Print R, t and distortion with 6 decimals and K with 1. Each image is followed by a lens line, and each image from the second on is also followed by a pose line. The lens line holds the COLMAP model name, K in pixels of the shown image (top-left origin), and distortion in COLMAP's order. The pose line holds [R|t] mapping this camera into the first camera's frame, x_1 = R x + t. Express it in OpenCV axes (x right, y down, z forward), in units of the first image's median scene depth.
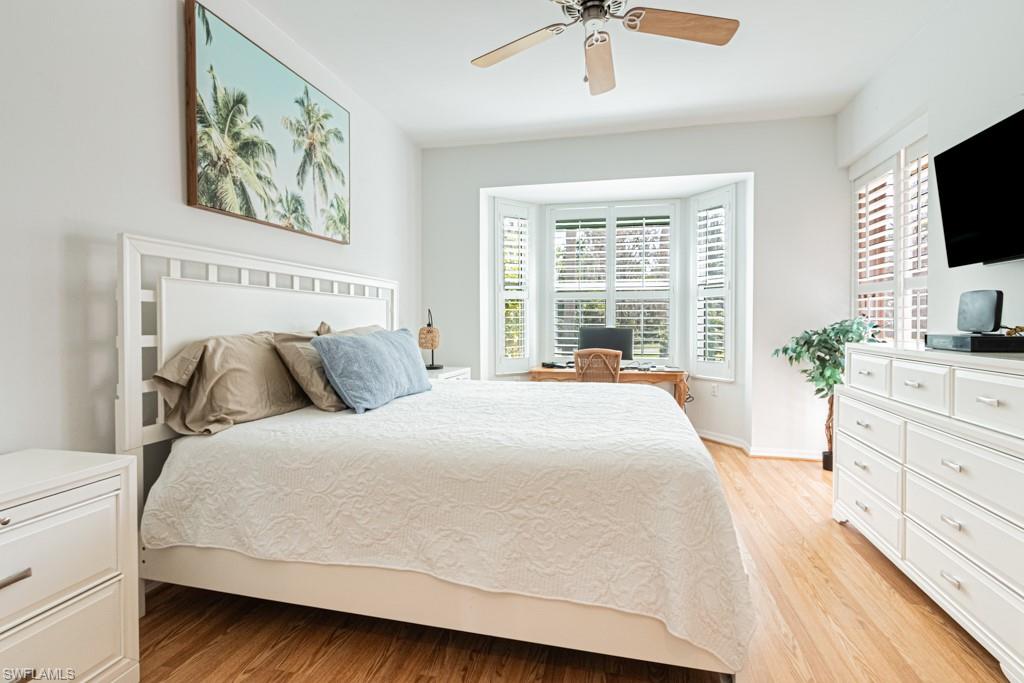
lens RADIAL K [[470.9, 0, 517.2], [0, 470.9, 347.6], [0, 0, 1]] dist [0.006246, -0.002206]
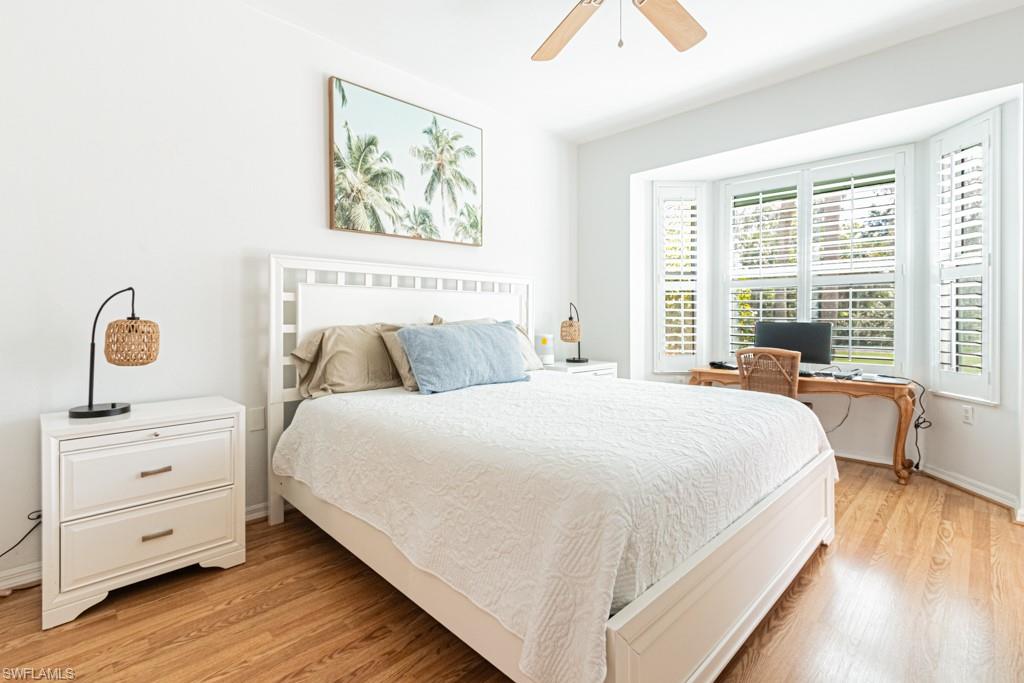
lens RADIAL K [[470.9, 0, 500.0], [0, 470.9, 335.8], [0, 0, 1]] dist [0.006246, -0.002206]
pose [[0.843821, 0.022601, -0.536149, 0.212978], [-0.028616, 0.999586, -0.002900, -0.002751], [0.535862, 0.017789, 0.844118, 0.060926]]
